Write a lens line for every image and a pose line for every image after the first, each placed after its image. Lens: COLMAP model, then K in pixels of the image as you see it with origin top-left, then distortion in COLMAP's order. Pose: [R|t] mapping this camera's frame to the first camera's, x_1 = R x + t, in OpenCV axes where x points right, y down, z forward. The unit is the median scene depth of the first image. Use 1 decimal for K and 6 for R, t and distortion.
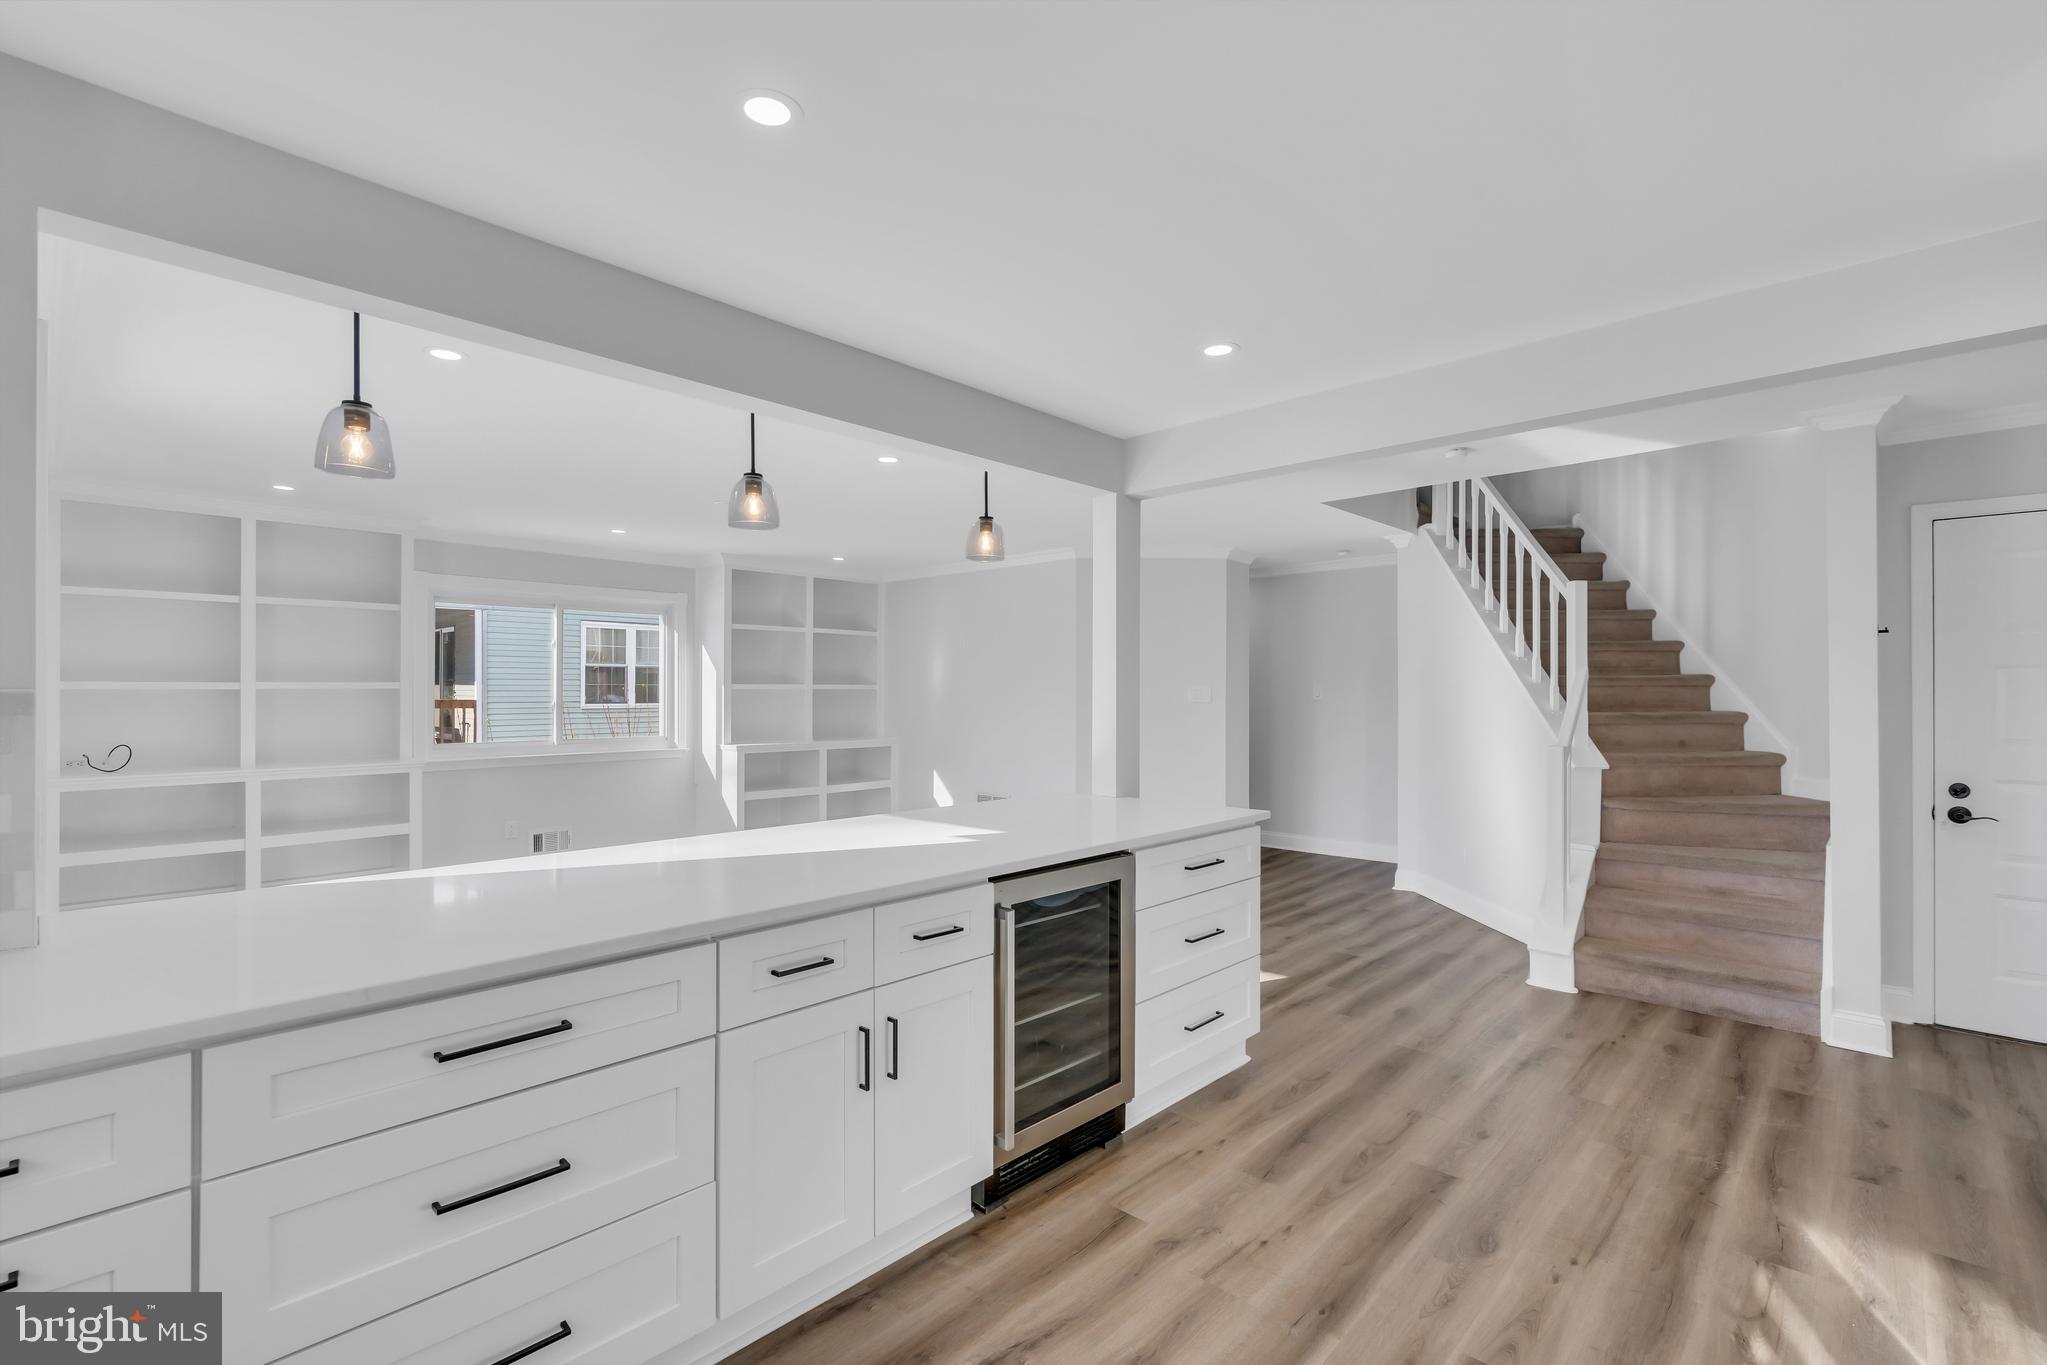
lens RADIAL K [[907.4, 0, 1030.9], [0, 907.4, 690.9], [0, 0, 1]] dist [-0.010525, 0.000144]
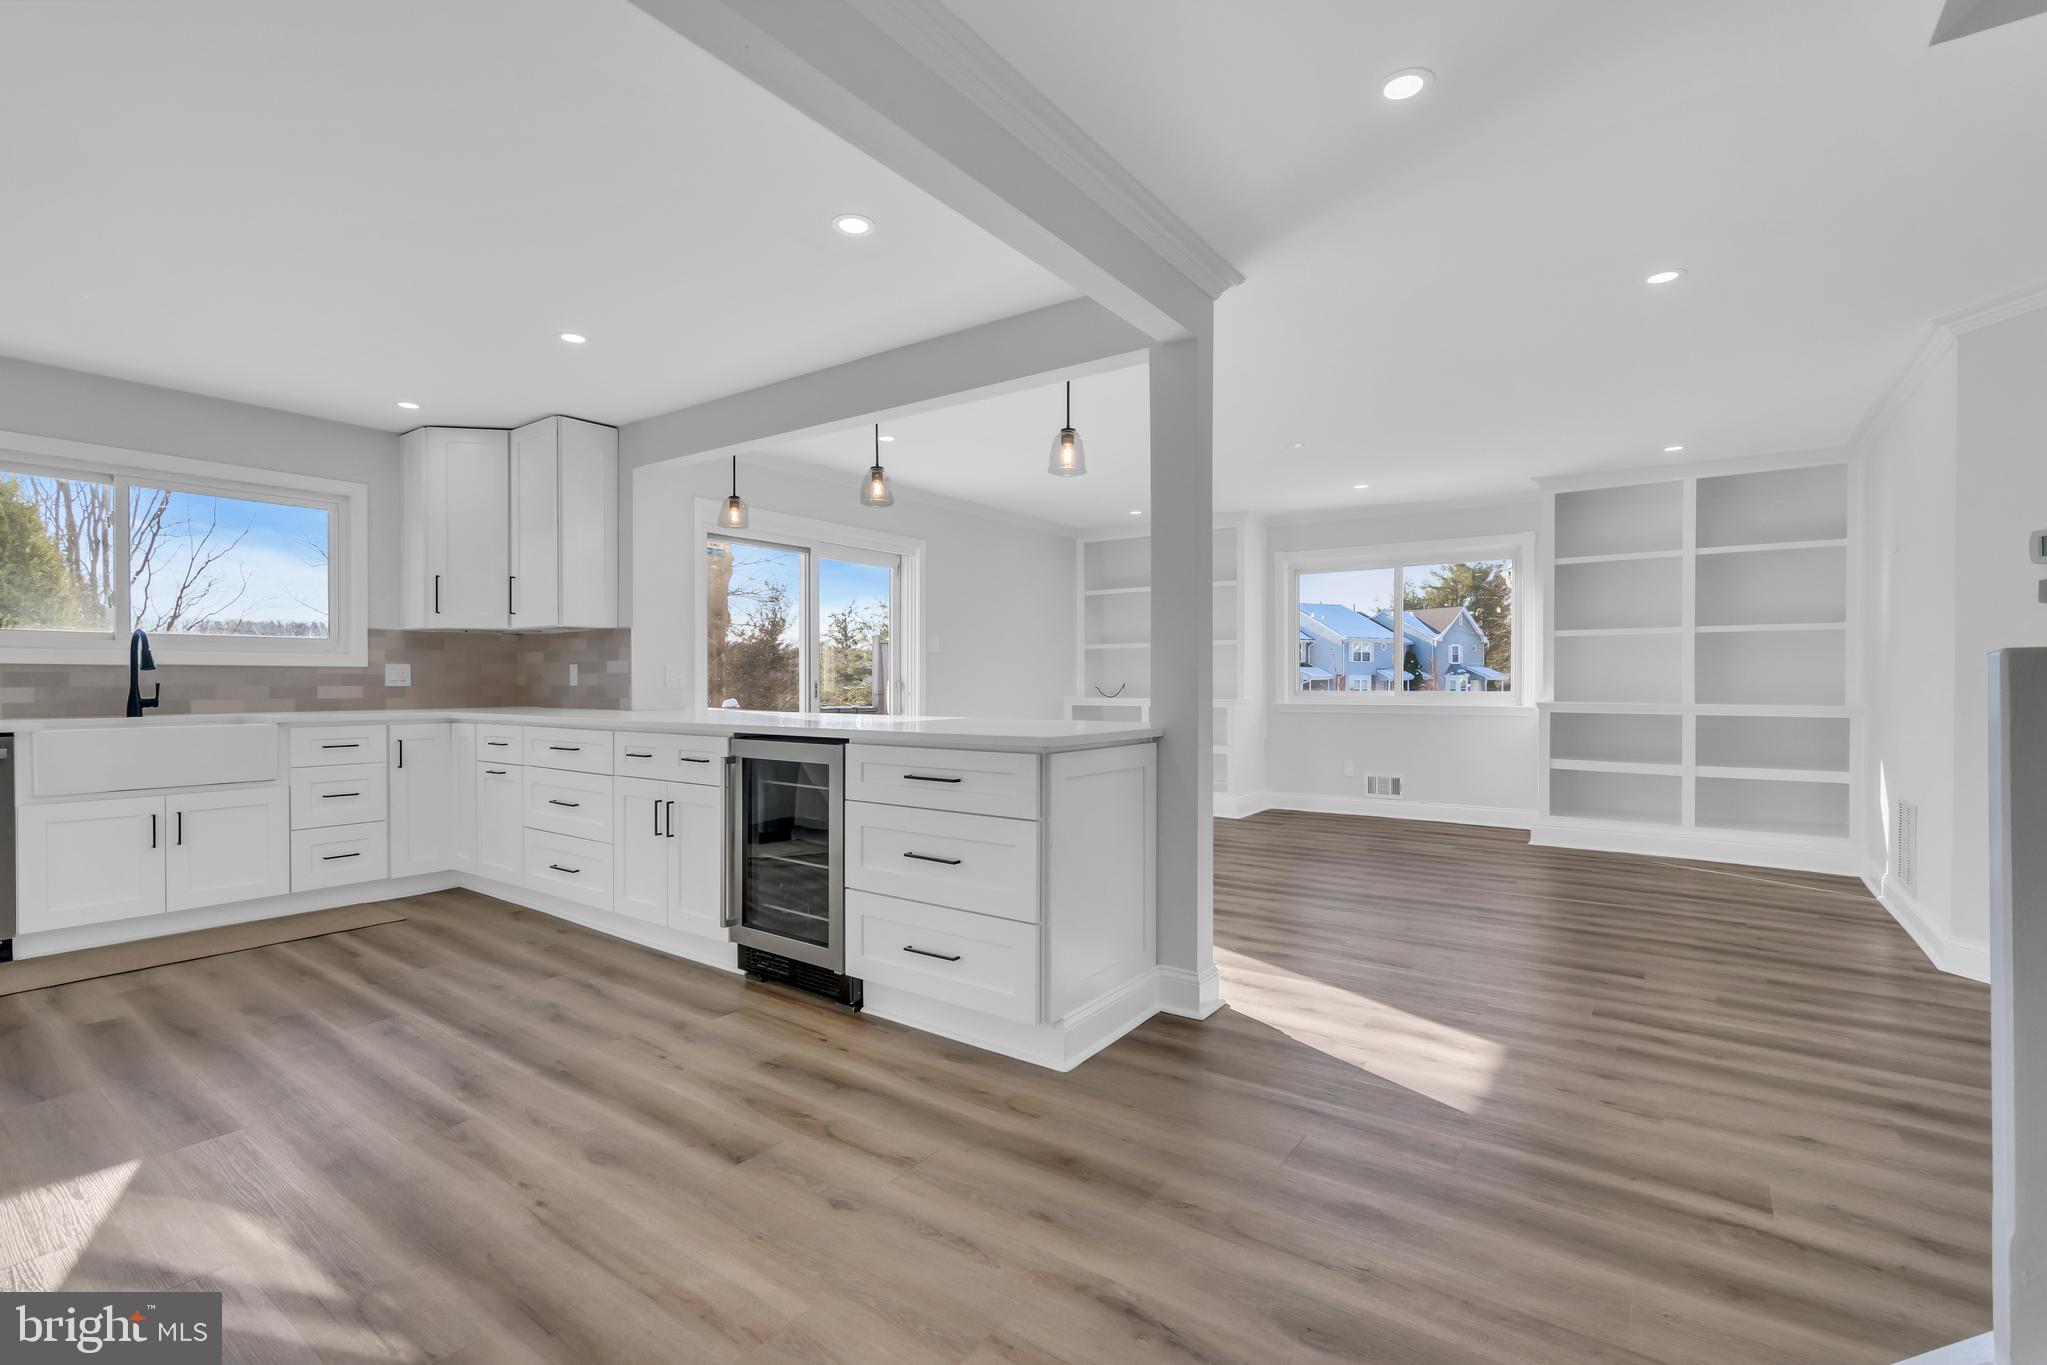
lens RADIAL K [[923.3, 0, 1018.8], [0, 923.3, 686.0], [0, 0, 1]] dist [-0.001943, 0.000281]
pose [[0.129682, 0.005981, -0.991538, 1.219684], [0.001786, 0.999979, 0.006265, 0.101542], [0.991554, -0.002583, 0.129668, 1.061072]]
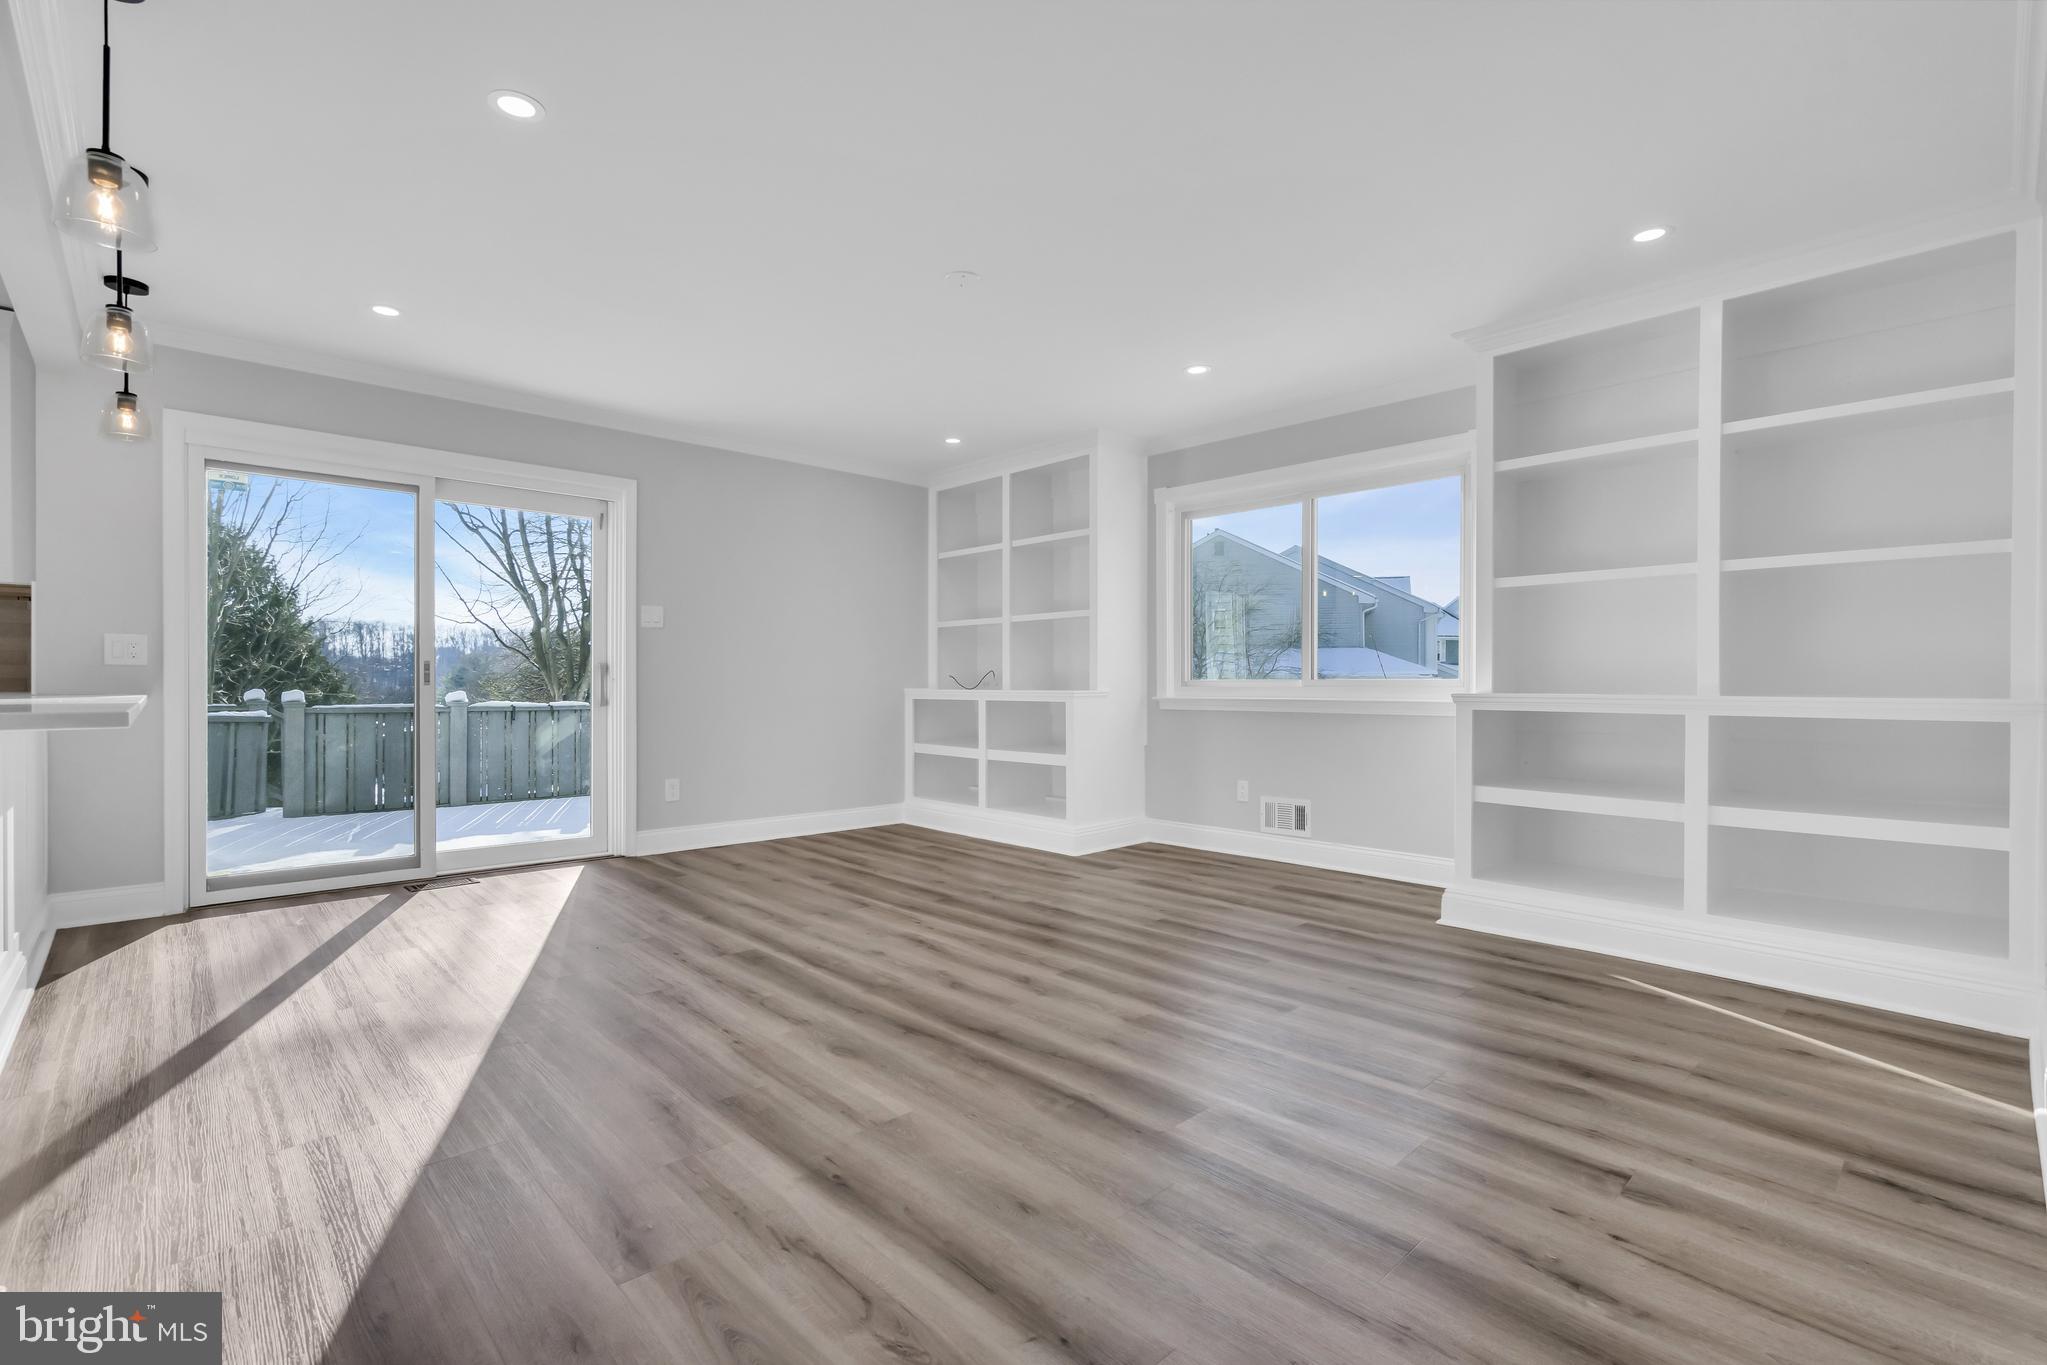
lens RADIAL K [[923.3, 0, 1018.8], [0, 923.3, 686.0], [0, 0, 1]] dist [-0.001943, 0.000281]
pose [[-0.059891, 0.003966, -0.998197, 0.575486], [-0.000479, 0.999992, 0.004002, 0.141035], [0.998205, 0.000718, -0.059889, 2.040326]]
